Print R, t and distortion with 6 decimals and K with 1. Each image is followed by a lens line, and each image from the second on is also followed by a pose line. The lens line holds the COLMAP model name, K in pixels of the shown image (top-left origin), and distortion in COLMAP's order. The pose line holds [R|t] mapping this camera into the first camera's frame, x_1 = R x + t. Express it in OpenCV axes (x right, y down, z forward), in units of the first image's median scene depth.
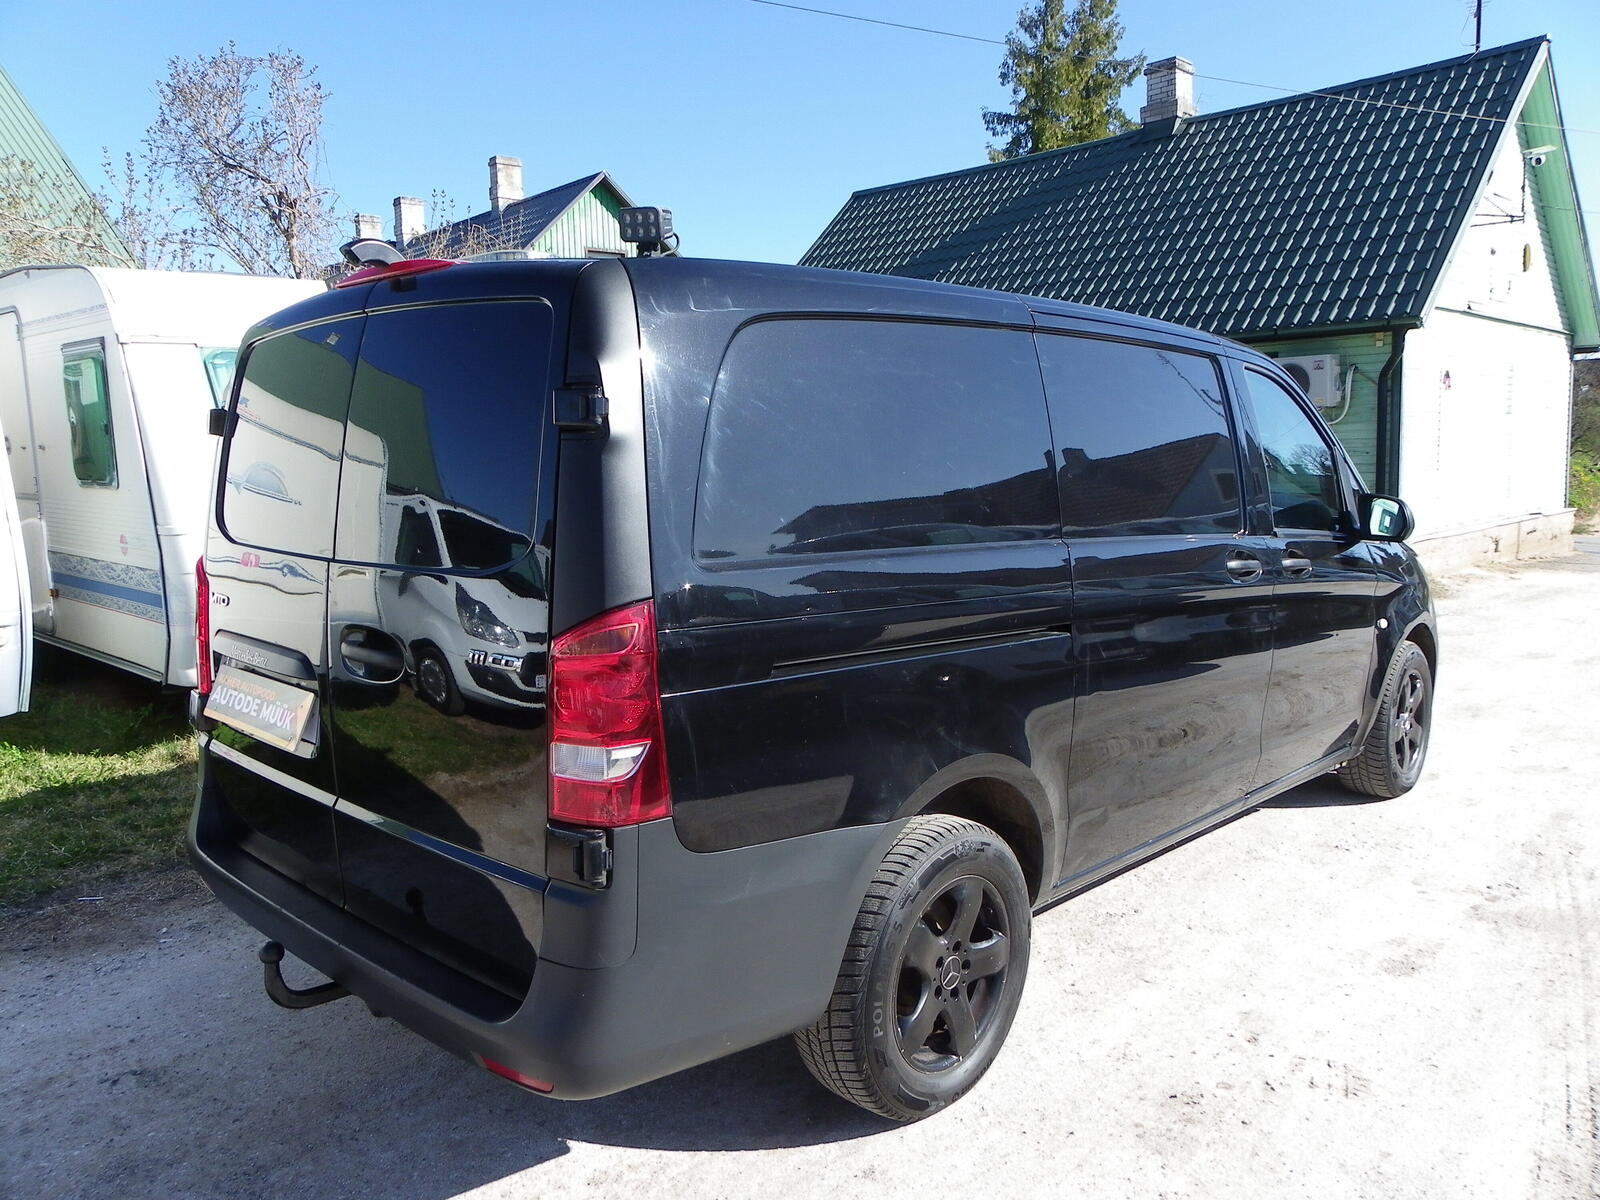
lens RADIAL K [[1251.6, 0, 800.0], [0, 1251.6, 600.0], [0, 0, 1]] dist [-0.018028, 0.008002]
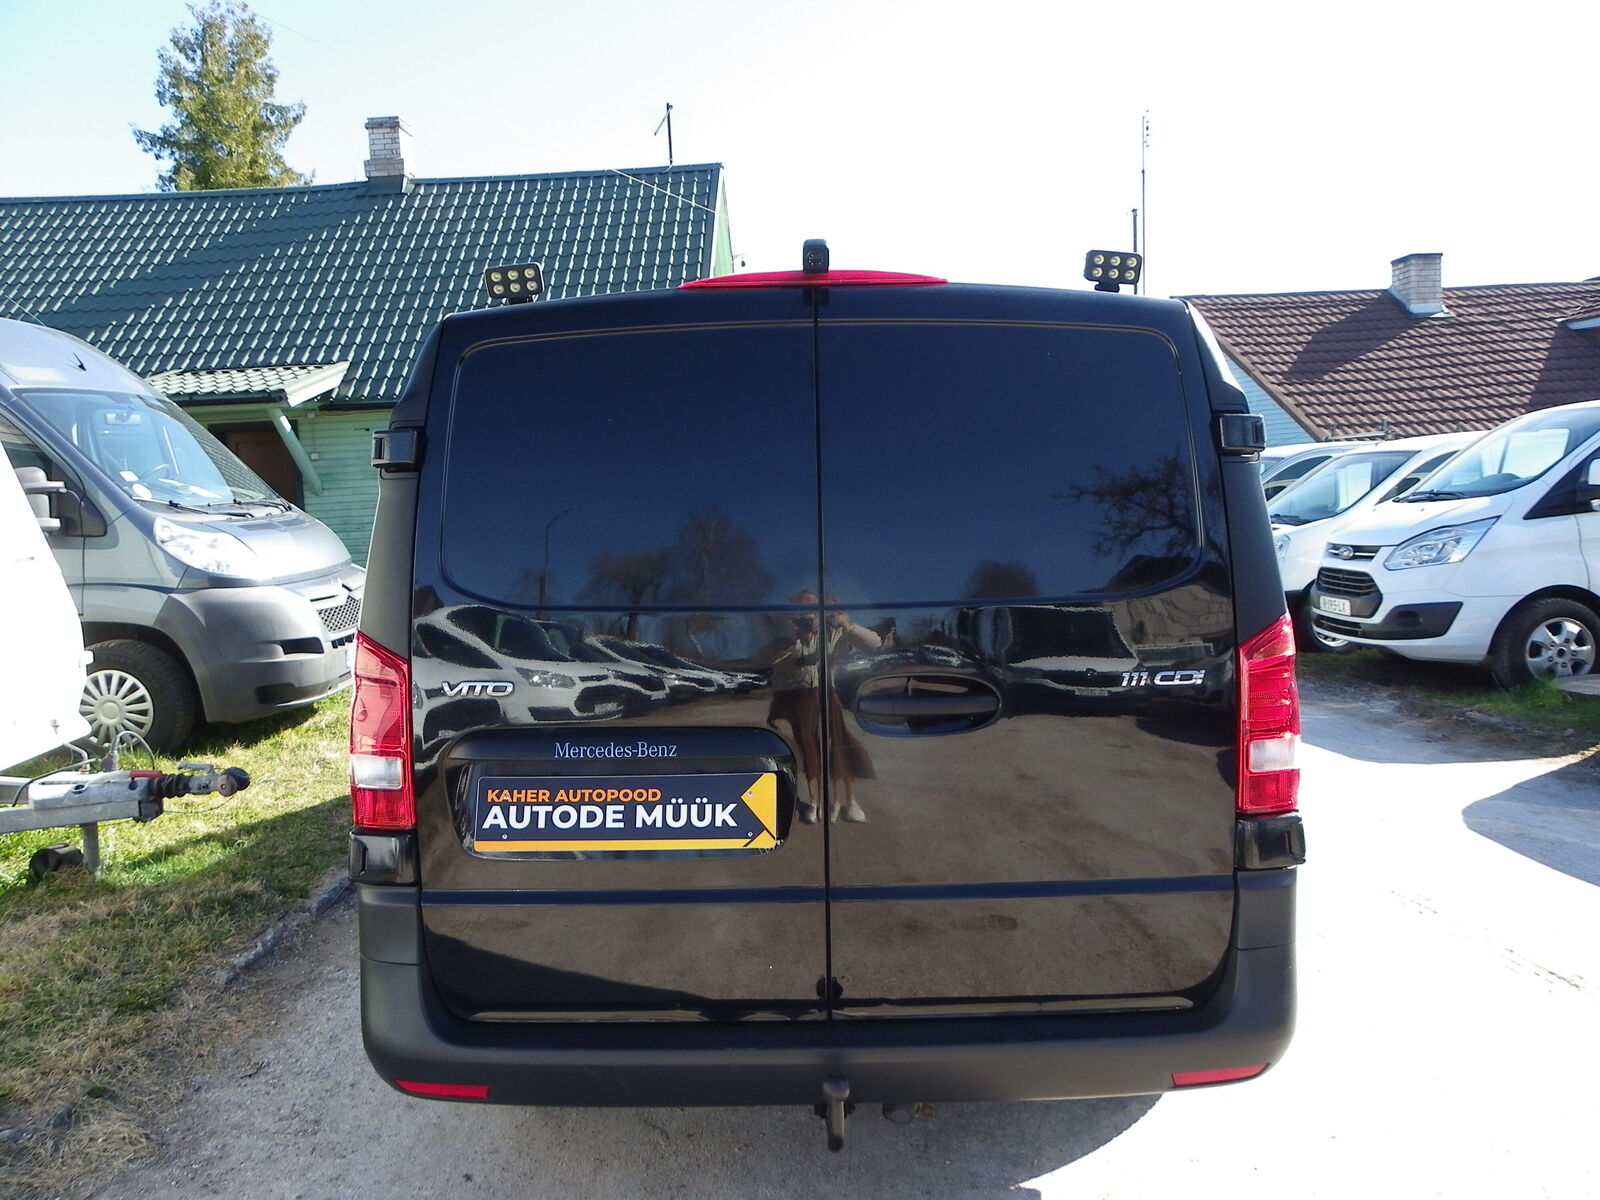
lens RADIAL K [[1251.6, 0, 800.0], [0, 1251.6, 600.0], [0, 0, 1]] dist [-0.018028, 0.008002]
pose [[0.709458, -0.067696, 0.701489, -0.203810], [0.101495, 0.994814, -0.006646, -0.006746], [-0.697401, 0.075912, 0.712649, 0.083702]]
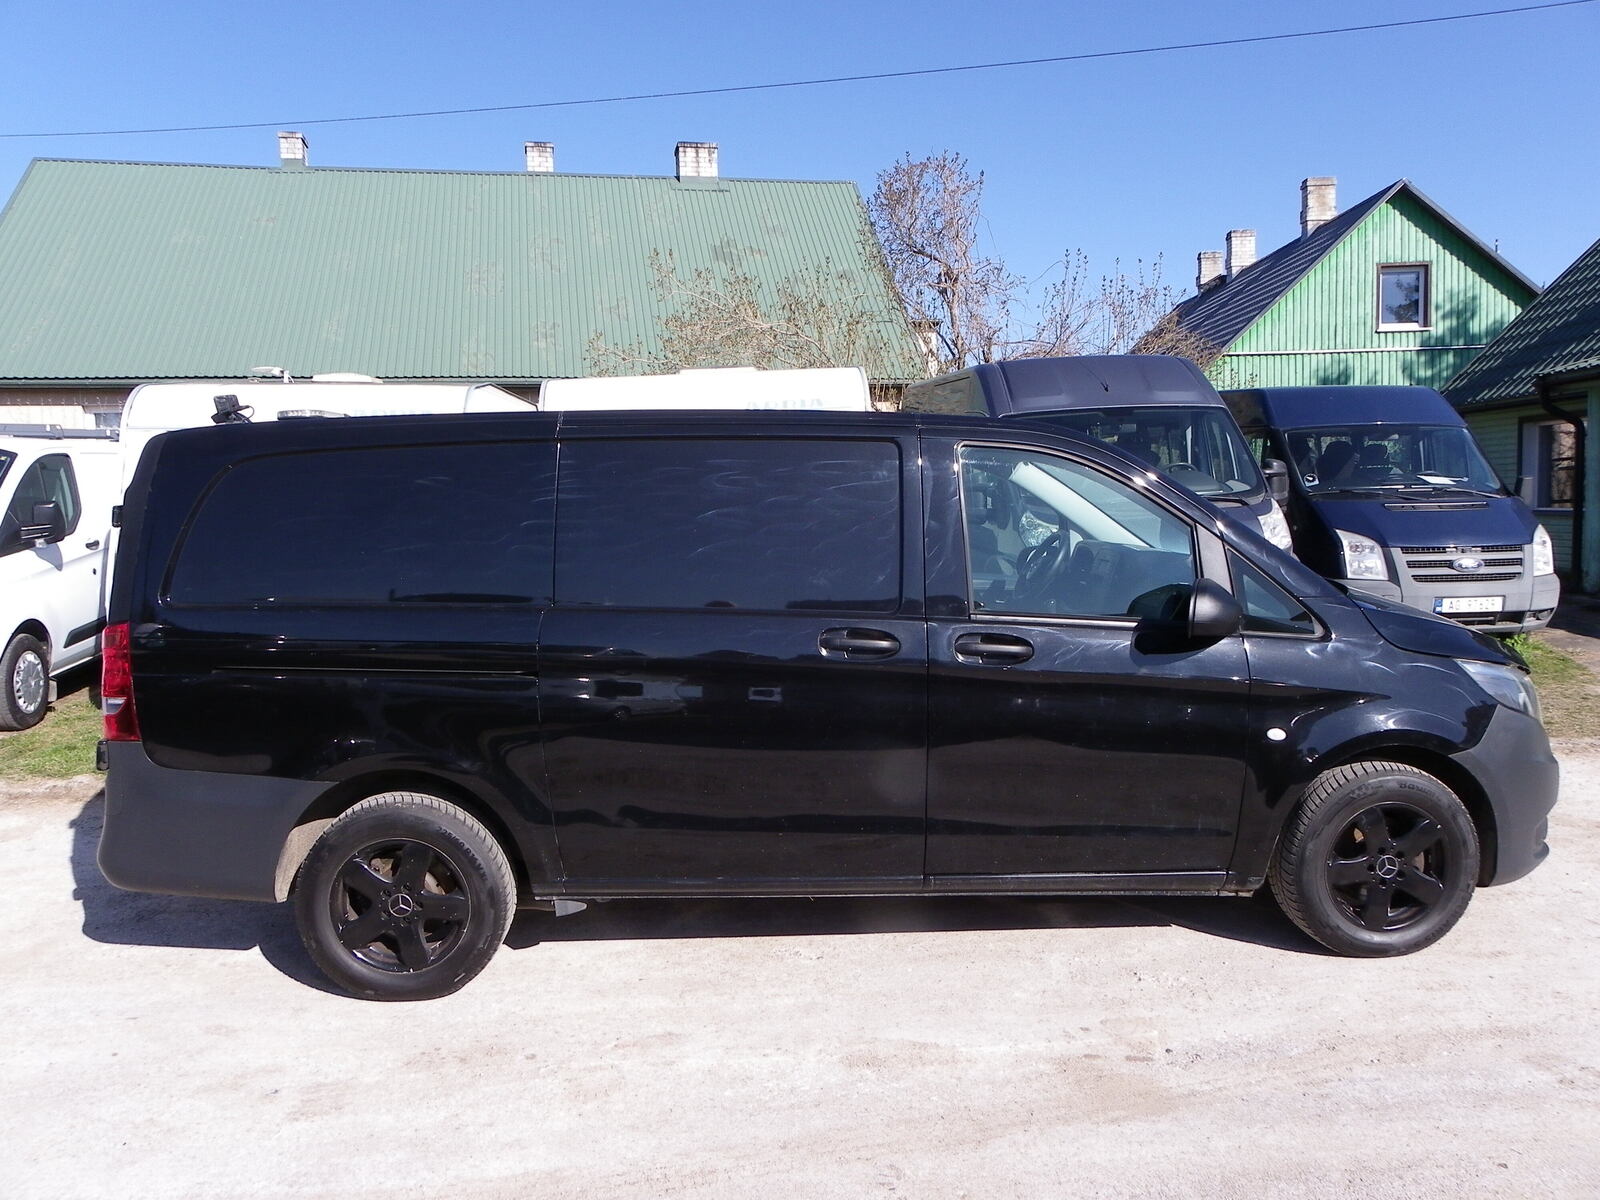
lens RADIAL K [[1251.6, 0, 800.0], [0, 1251.6, 600.0], [0, 0, 1]] dist [-0.018028, 0.008002]
pose [[0.702021, 0.066475, -0.709047, 0.313147], [-0.075530, 0.996968, 0.018686, -0.023571], [0.708140, 0.040436, 0.704913, 0.068610]]
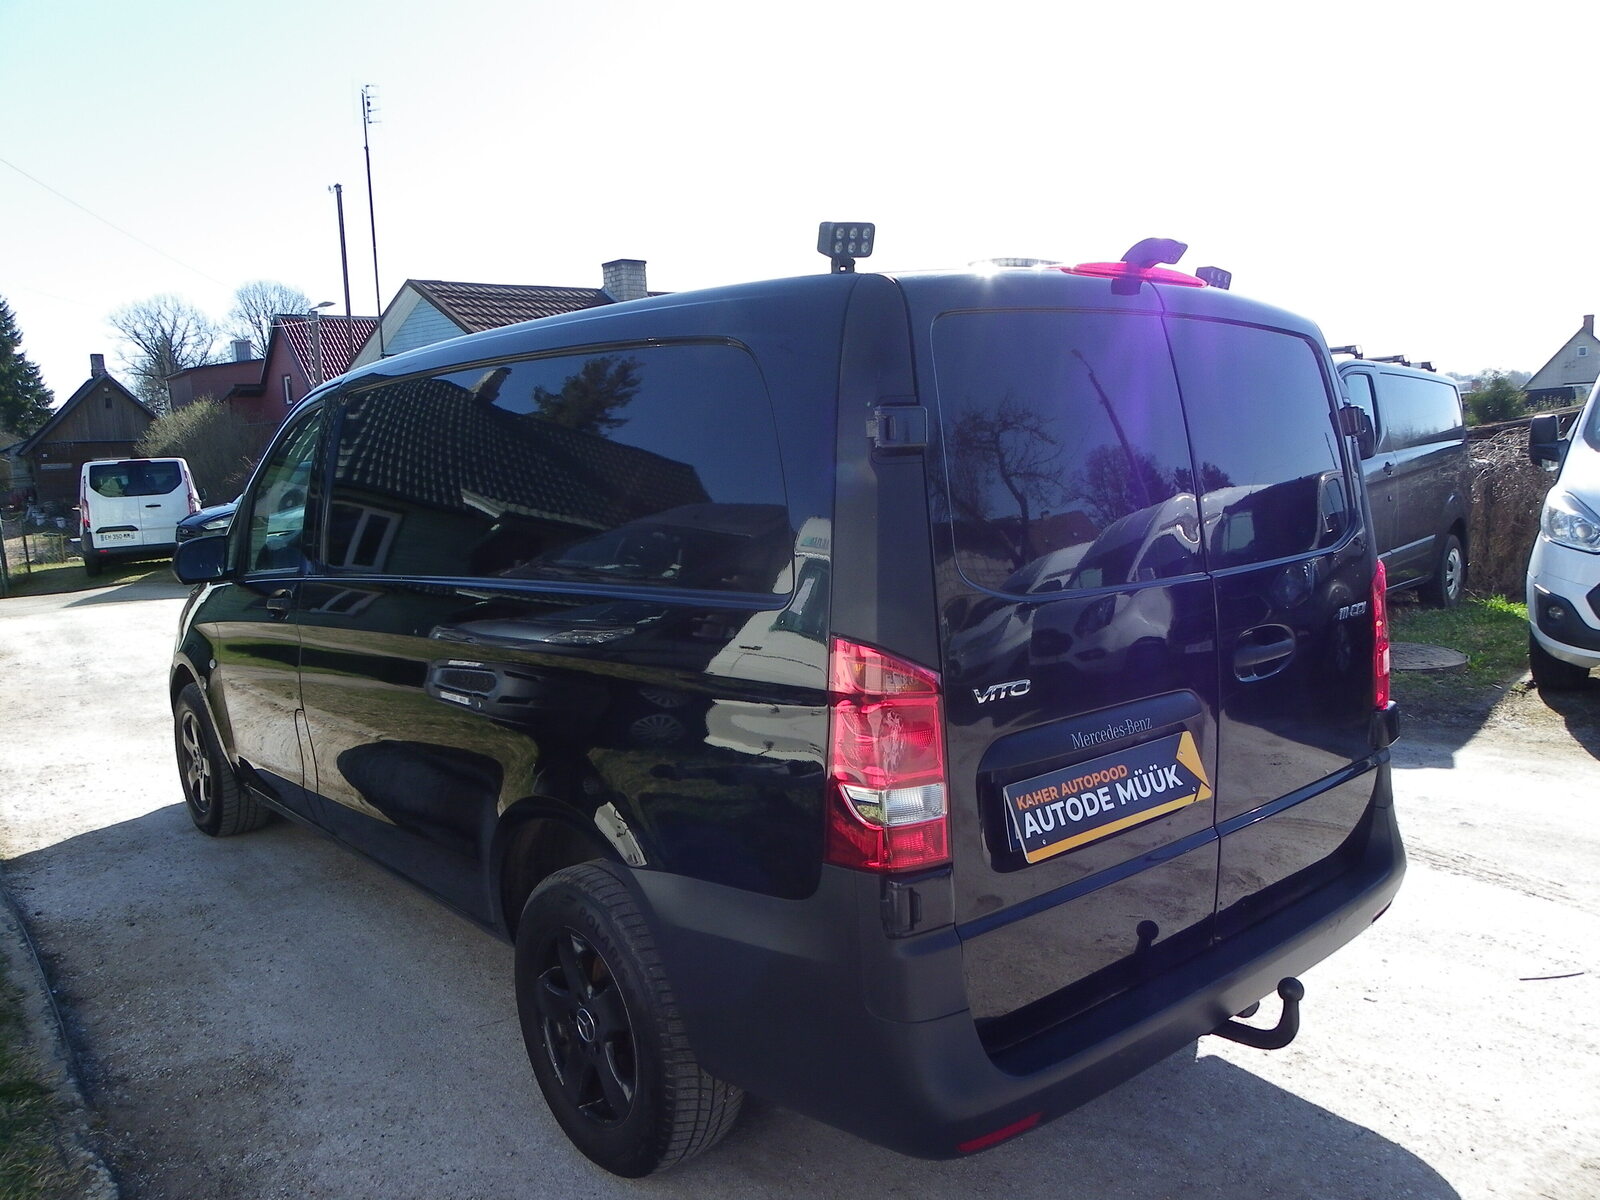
lens RADIAL K [[1251.6, 0, 800.0], [0, 1251.6, 600.0], [0, 0, 1]] dist [-0.018028, 0.008002]
pose [[0.064426, -0.112661, 0.991543, -0.274203], [0.159528, 0.981992, 0.101211, -0.032200], [-0.985089, 0.151658, 0.081238, 0.253959]]
